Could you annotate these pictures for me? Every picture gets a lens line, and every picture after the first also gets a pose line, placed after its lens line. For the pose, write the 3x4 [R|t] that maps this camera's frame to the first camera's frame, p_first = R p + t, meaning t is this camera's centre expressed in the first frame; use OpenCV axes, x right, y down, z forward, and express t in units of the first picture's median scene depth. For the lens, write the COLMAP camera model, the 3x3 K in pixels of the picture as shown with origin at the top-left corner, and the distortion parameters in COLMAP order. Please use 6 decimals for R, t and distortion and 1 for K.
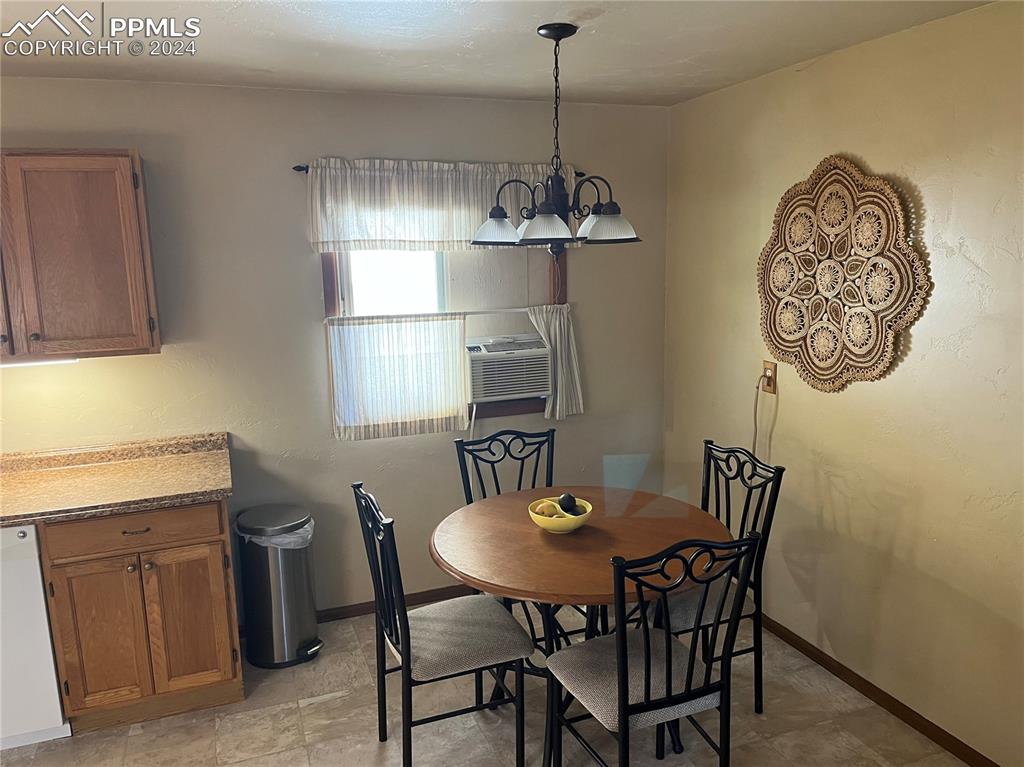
lens RADIAL K [[791.3, 0, 512.0], [0, 791.3, 383.5], [0, 0, 1]] dist [0.050452, -0.075618]
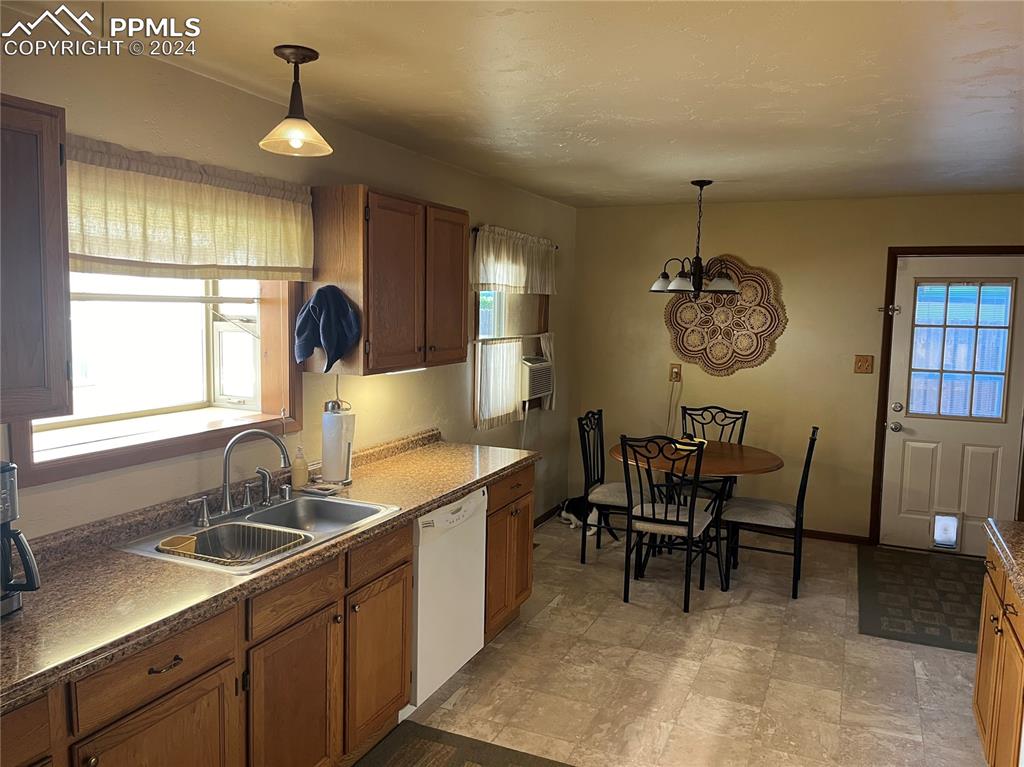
lens RADIAL K [[791.3, 0, 512.0], [0, 791.3, 383.5], [0, 0, 1]] dist [0.050452, -0.075618]
pose [[0.700333, -0.036365, 0.712890, -1.326533], [0.086109, 0.995712, -0.033800, 0.049604], [-0.708604, 0.085057, 0.700461, 0.026277]]
